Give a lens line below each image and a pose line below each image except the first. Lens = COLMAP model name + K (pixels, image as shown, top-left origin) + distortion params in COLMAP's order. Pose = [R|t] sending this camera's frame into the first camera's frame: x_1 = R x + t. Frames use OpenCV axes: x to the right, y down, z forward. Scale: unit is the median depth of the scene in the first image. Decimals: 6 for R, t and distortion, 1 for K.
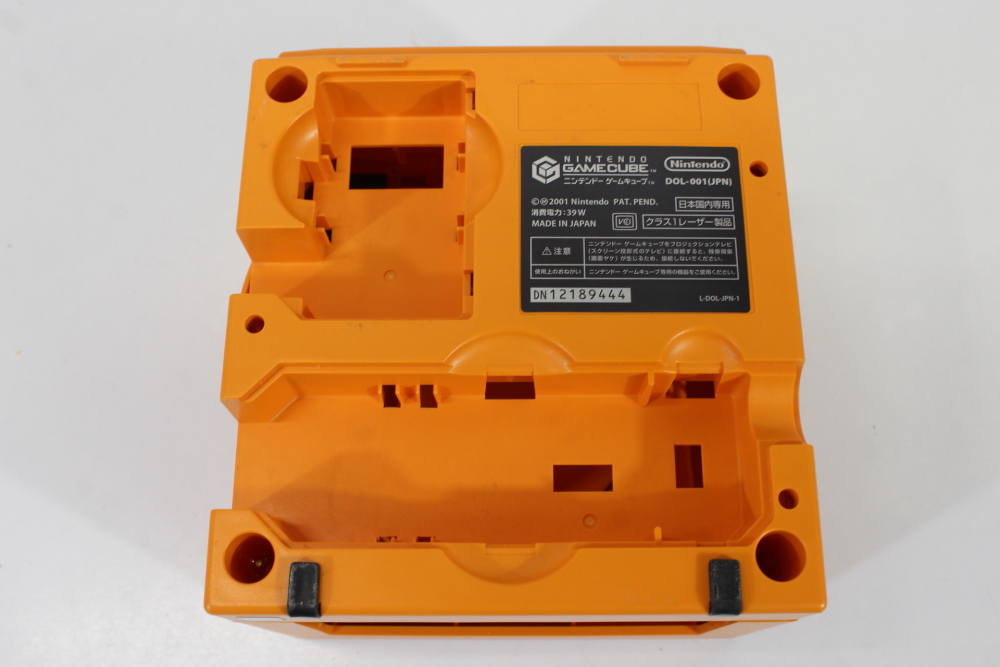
lens RADIAL K [[1079.1, 0, 500.0], [0, 1079.1, 333.5], [0, 0, 1]] dist [-0.038617, -0.002701]
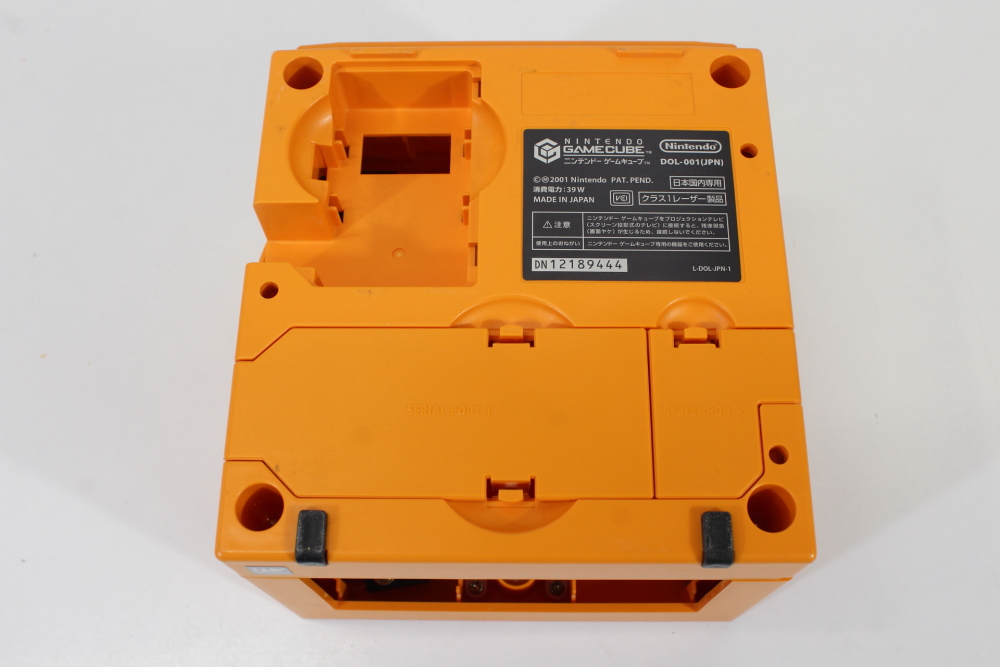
lens RADIAL K [[1079.1, 0, 500.0], [0, 1079.1, 333.5], [0, 0, 1]] dist [-0.038617, -0.002701]
pose [[0.999944, 0.005814, -0.008879, 0.006907], [-0.006372, 0.997919, -0.064158, 0.096203], [0.008488, 0.064211, 0.997900, -0.043406]]
